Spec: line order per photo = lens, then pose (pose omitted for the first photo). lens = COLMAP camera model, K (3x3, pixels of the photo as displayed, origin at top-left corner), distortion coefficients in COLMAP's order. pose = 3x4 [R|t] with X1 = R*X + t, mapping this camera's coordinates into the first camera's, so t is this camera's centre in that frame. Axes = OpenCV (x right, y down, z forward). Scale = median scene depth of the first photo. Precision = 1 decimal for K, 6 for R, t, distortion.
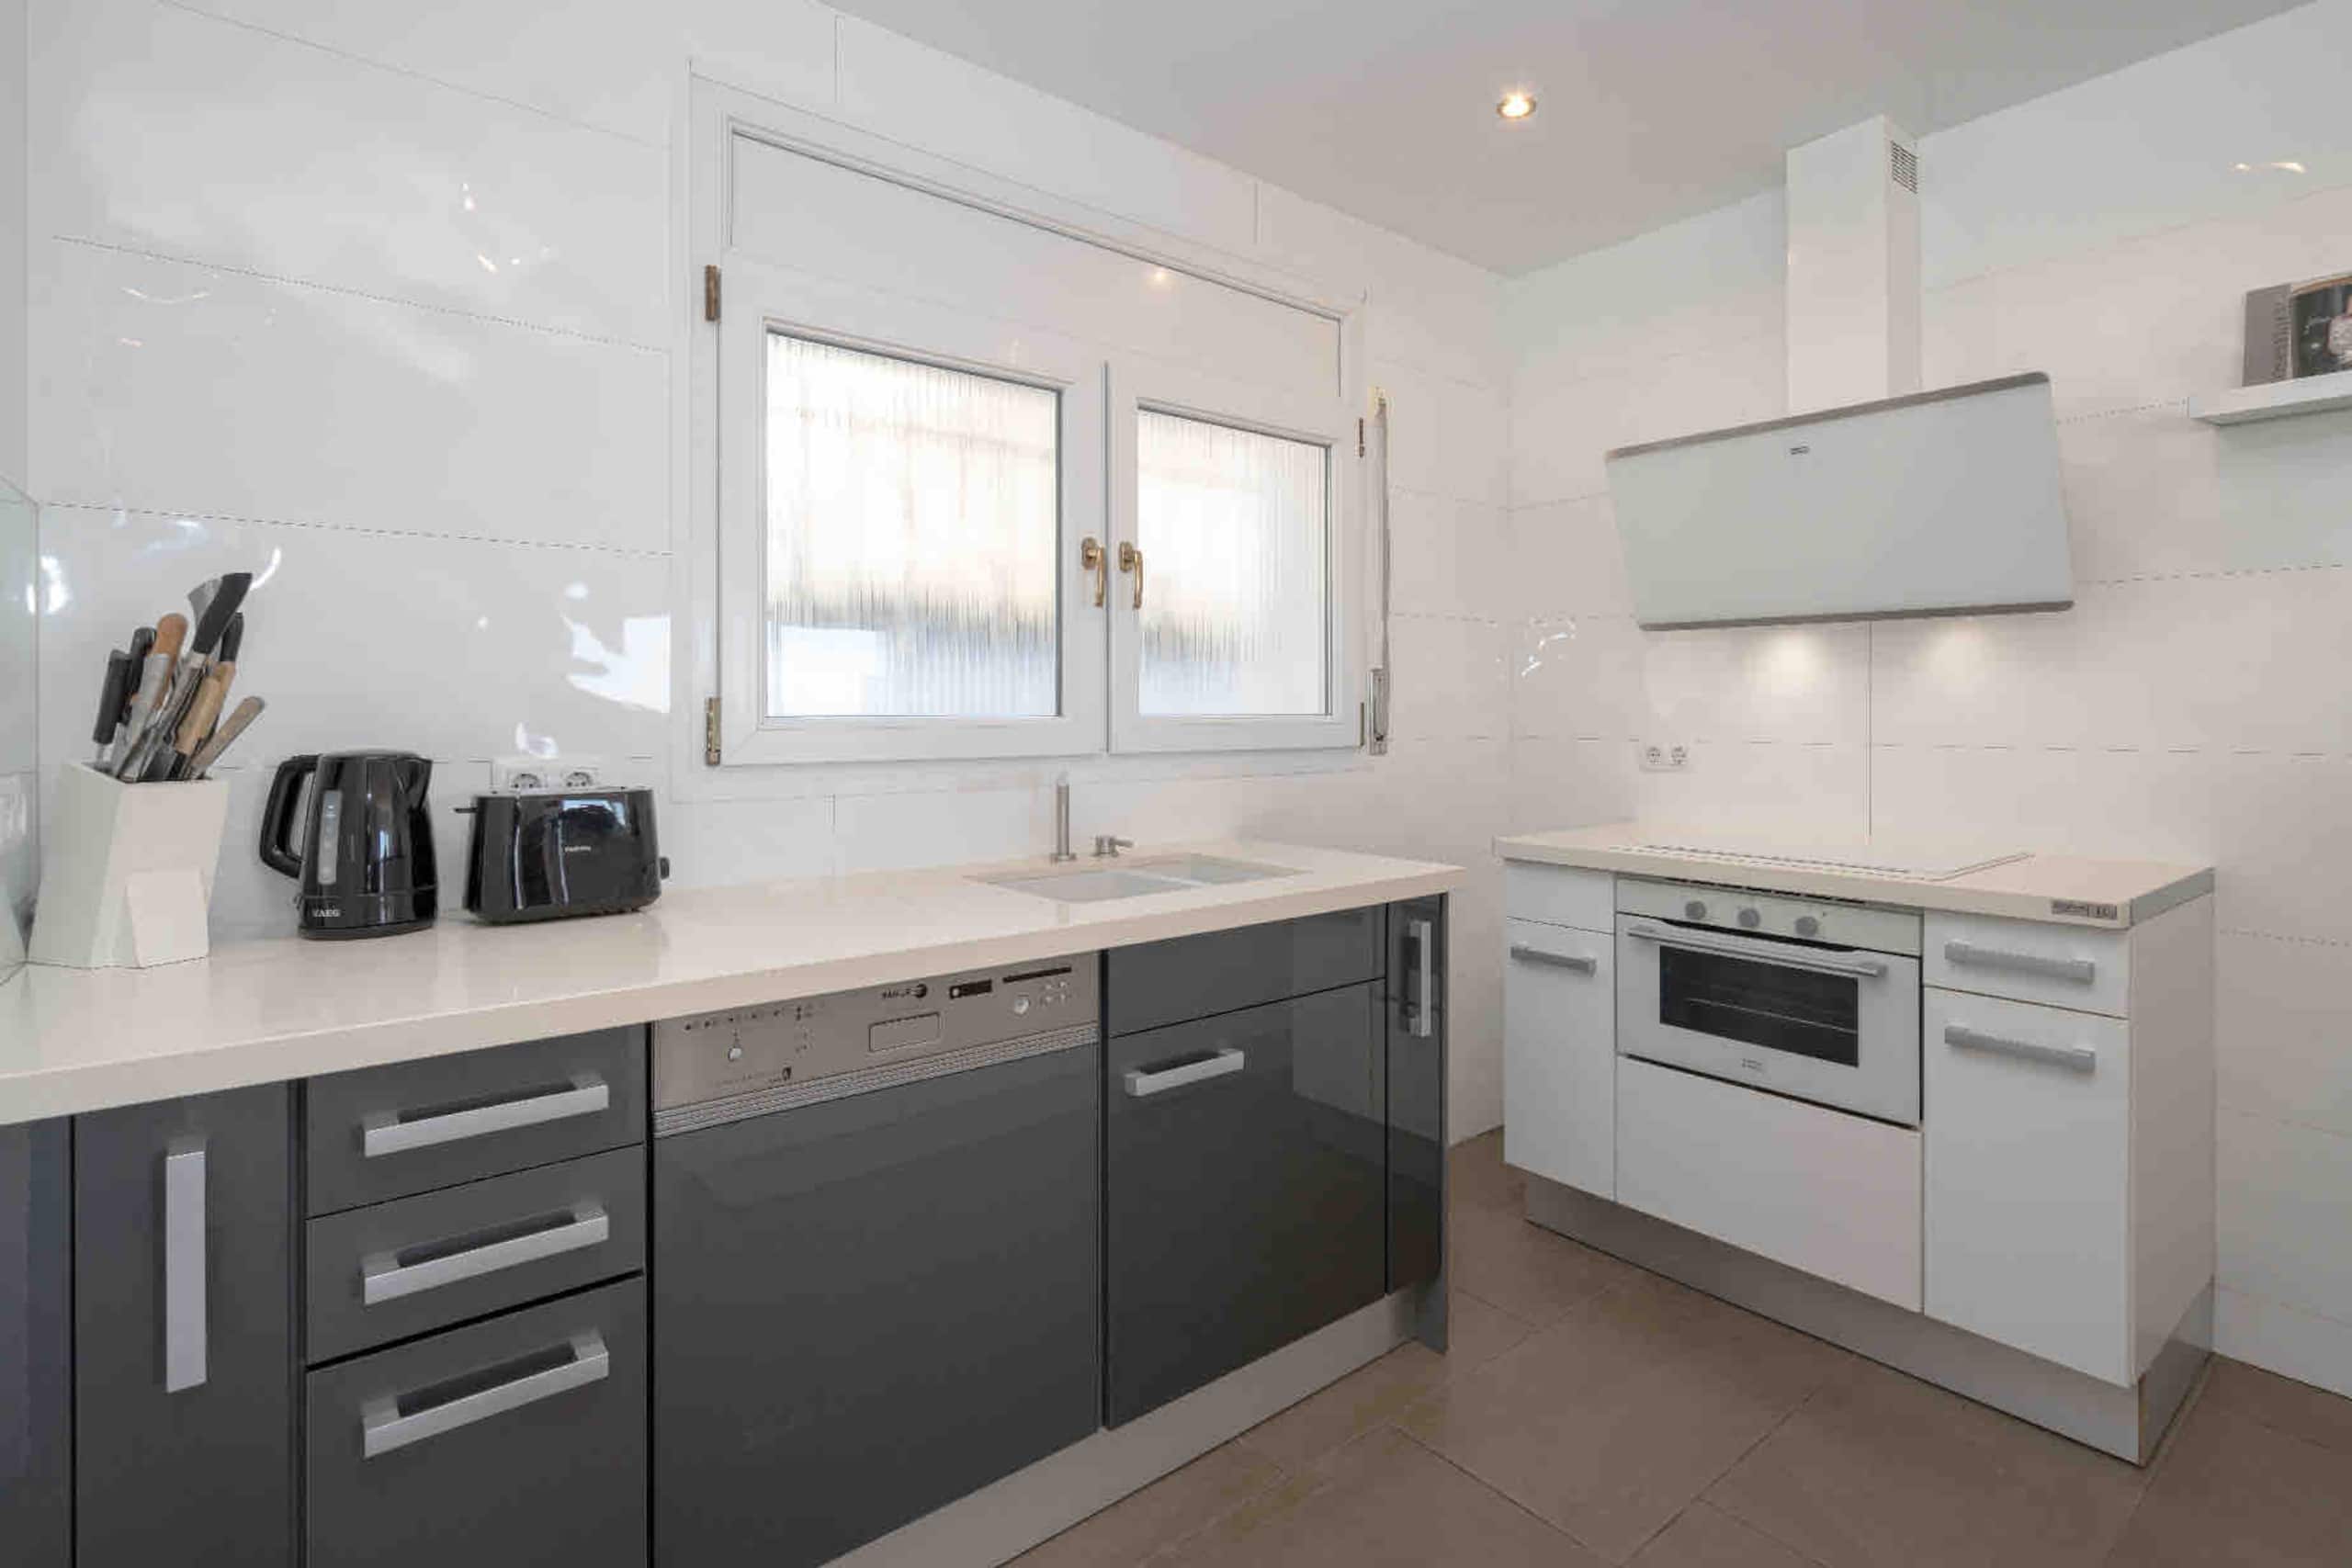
lens RADIAL K [[1147.6, 0, 1286.1], [0, 1147.6, 707.9], [0, 0, 1]] dist [-0.000641, 0.001685]
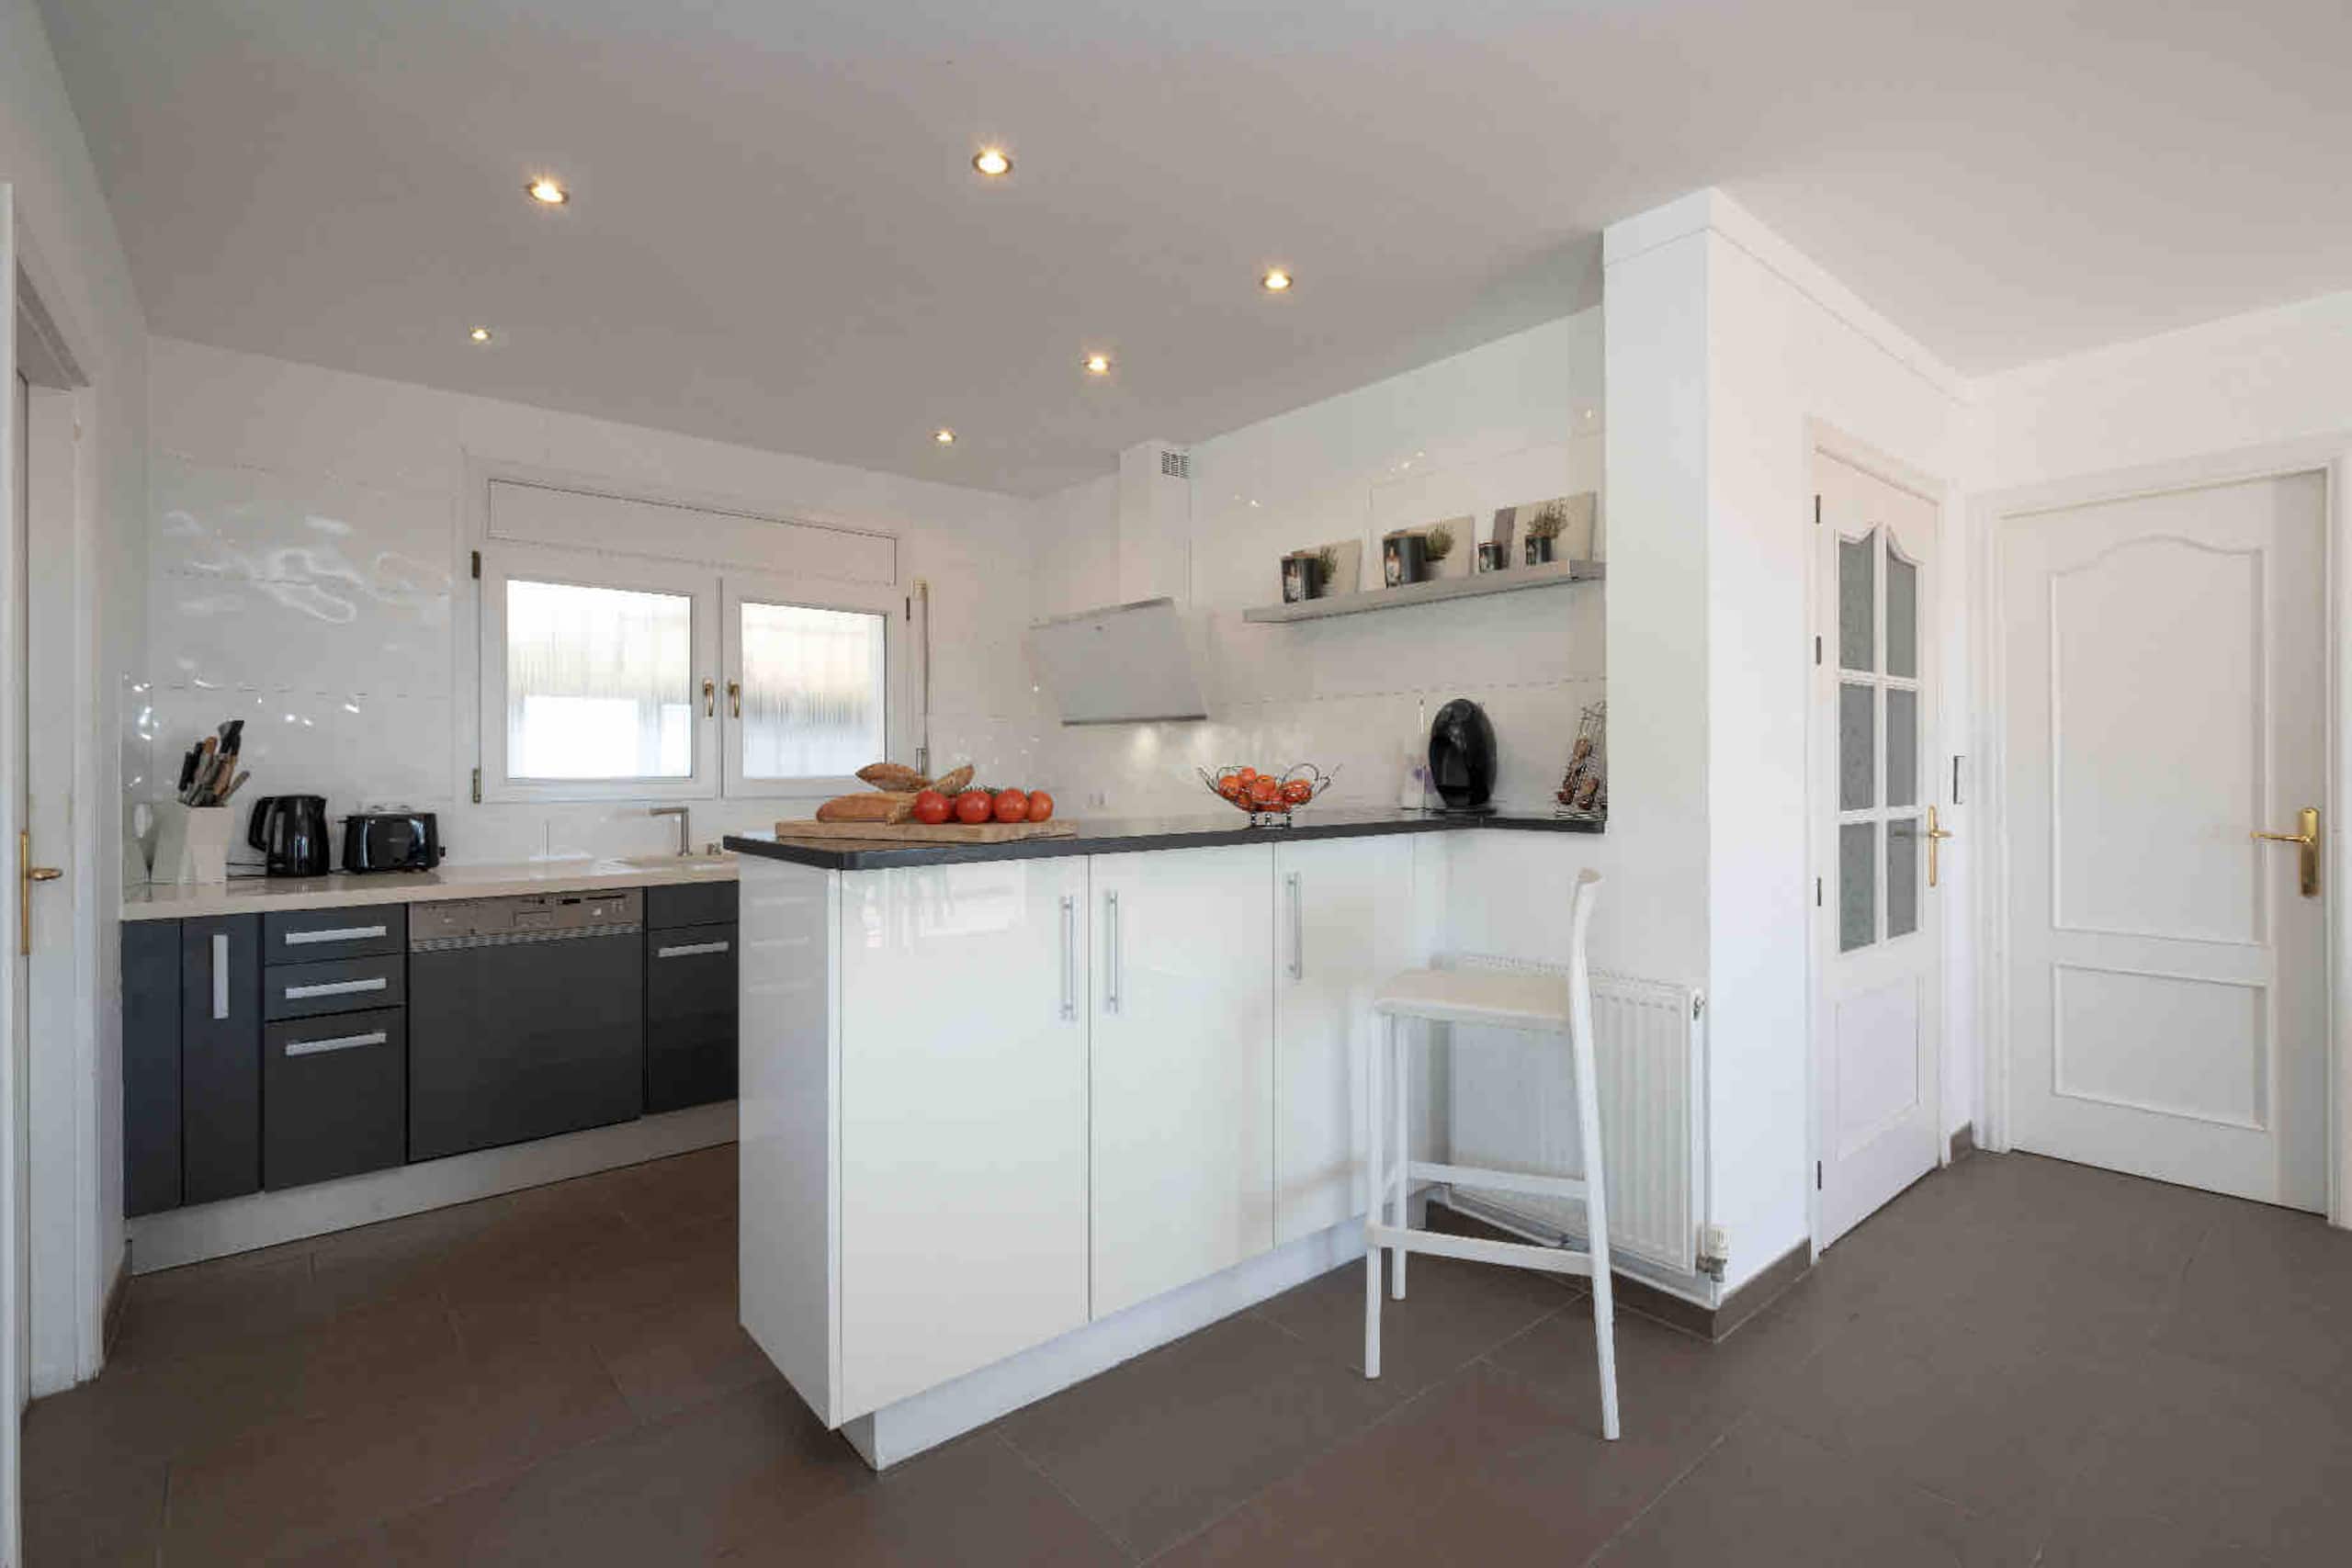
lens RADIAL K [[1068.6, 0, 1206.6], [0, 1068.6, 766.0], [0, 0, 1]] dist [-0.000634, 0.000274]
pose [[0.999987, -0.003704, -0.003465, 0.821620], [0.003695, 0.999990, -0.002571, -0.004951], [0.003474, 0.002558, 0.999991, -0.900337]]
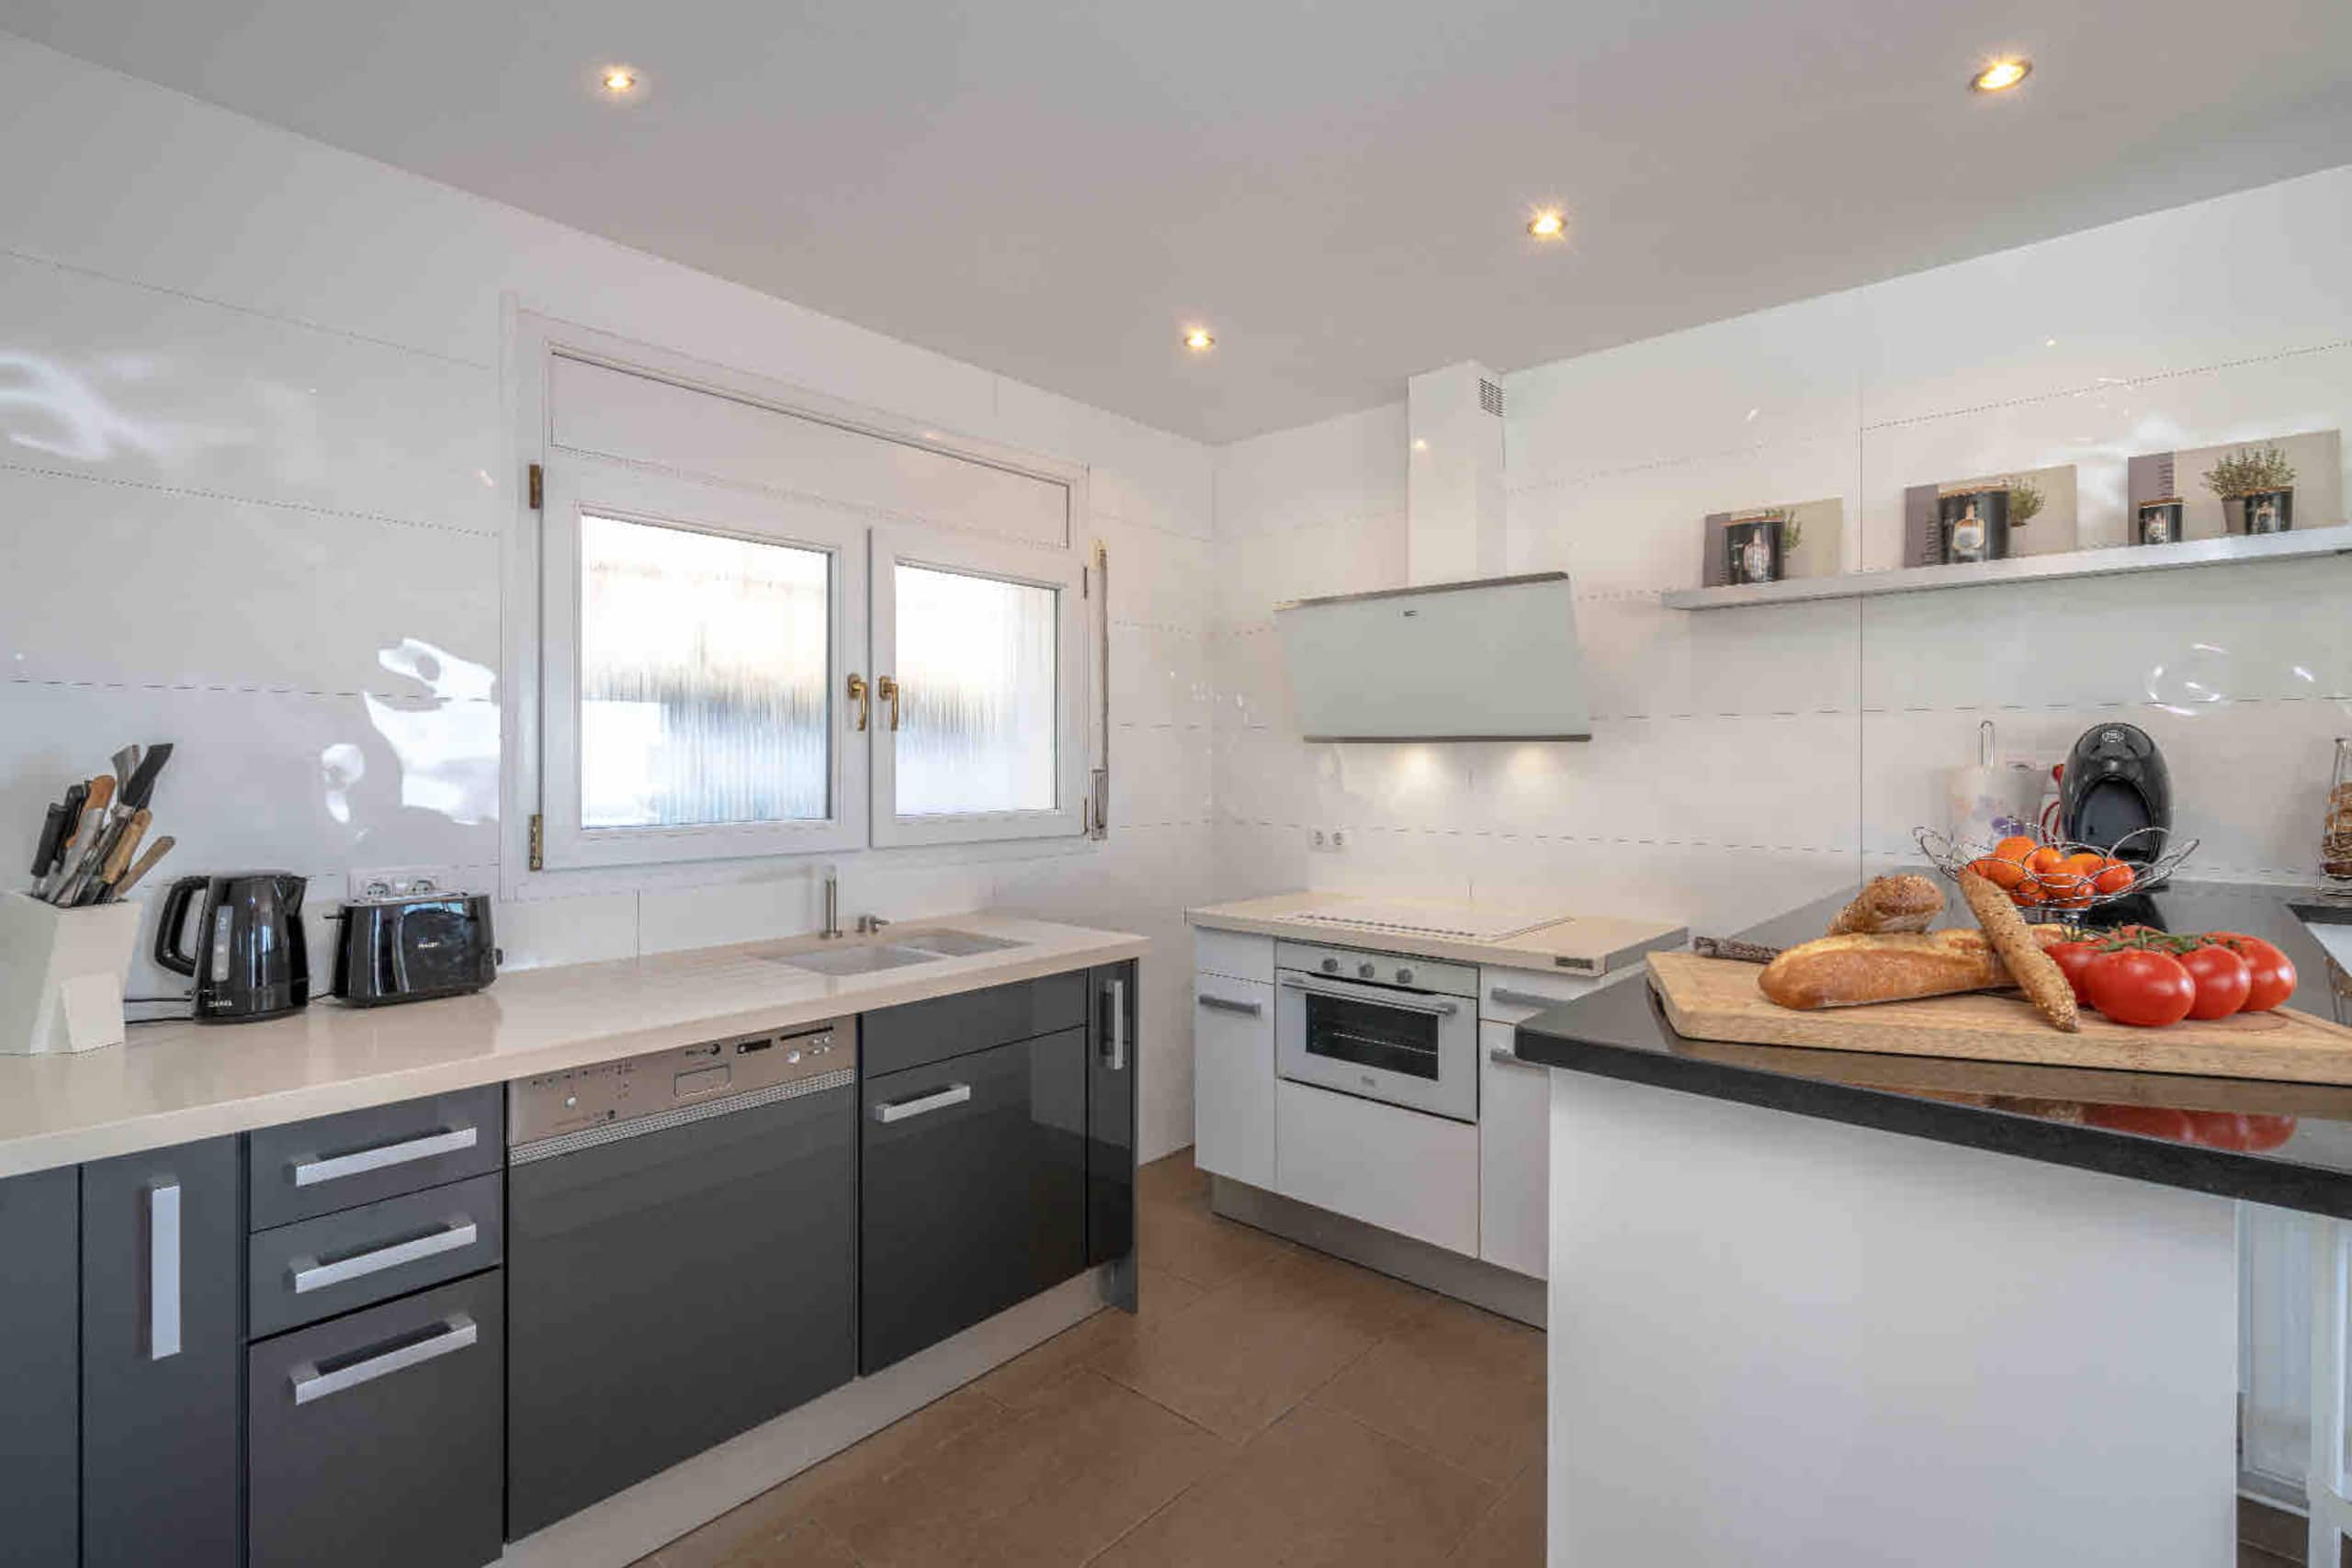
lens RADIAL K [[1068.6, 0, 1198.0], [0, 1068.6, 759.1], [0, 0, 1]] dist [-0.000634, 0.000274]
pose [[0.991644, 0.001347, 0.128994, 0.062097], [-0.000940, 0.999994, -0.003216, -0.070695], [-0.128998, 0.003068, 0.991640, -0.246024]]
